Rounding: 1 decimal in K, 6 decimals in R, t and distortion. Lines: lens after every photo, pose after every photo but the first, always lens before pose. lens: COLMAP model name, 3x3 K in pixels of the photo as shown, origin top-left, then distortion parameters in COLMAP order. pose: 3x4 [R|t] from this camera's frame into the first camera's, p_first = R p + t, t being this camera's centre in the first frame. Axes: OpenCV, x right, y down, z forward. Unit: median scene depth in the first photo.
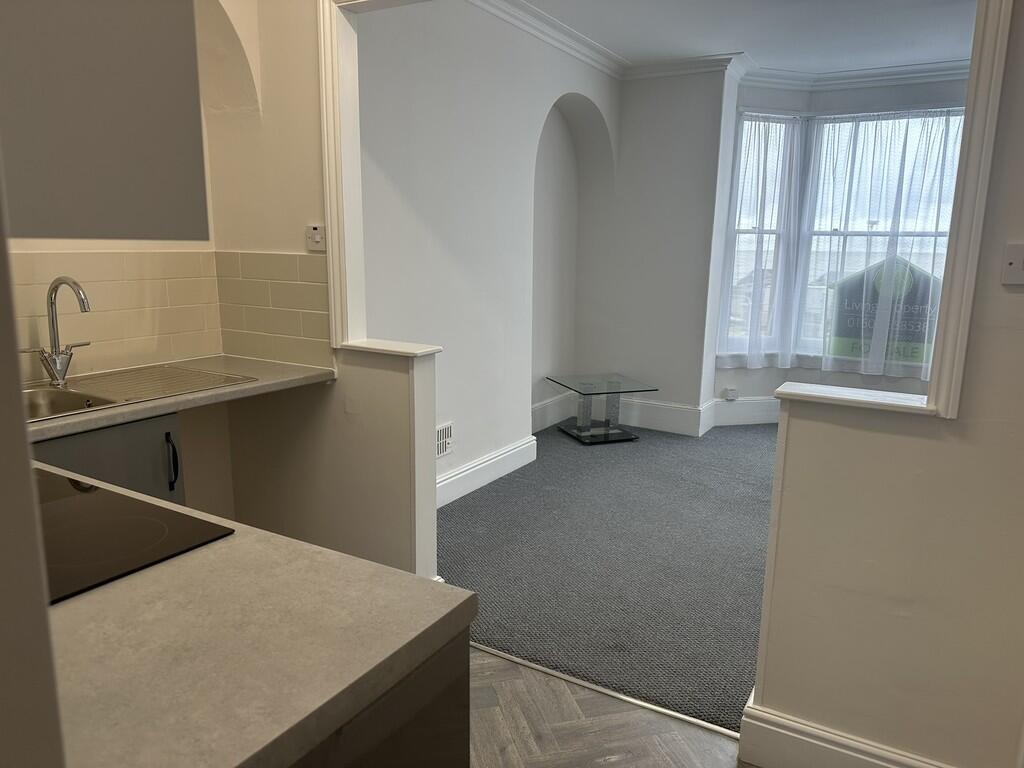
lens RADIAL K [[701.4, 0, 512.4], [0, 701.4, 393.7], [0, 0, 1]] dist [0.043631, -0.114471]
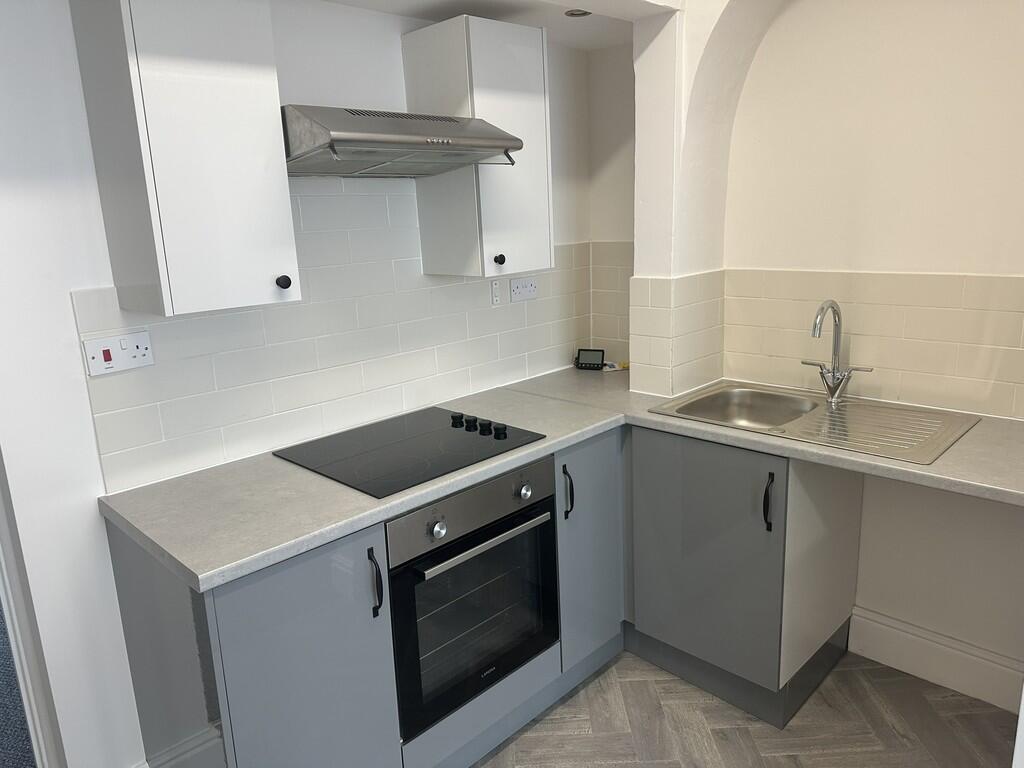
lens RADIAL K [[719.6, 0, 516.0], [0, 719.6, 379.3], [0, 0, 1]] dist [0.069009, -0.089461]
pose [[-0.233418, 0.217292, -0.947787, 0.497568], [-0.162714, 0.952240, 0.258386, -0.261003], [0.958666, 0.214530, -0.186914, 0.802909]]
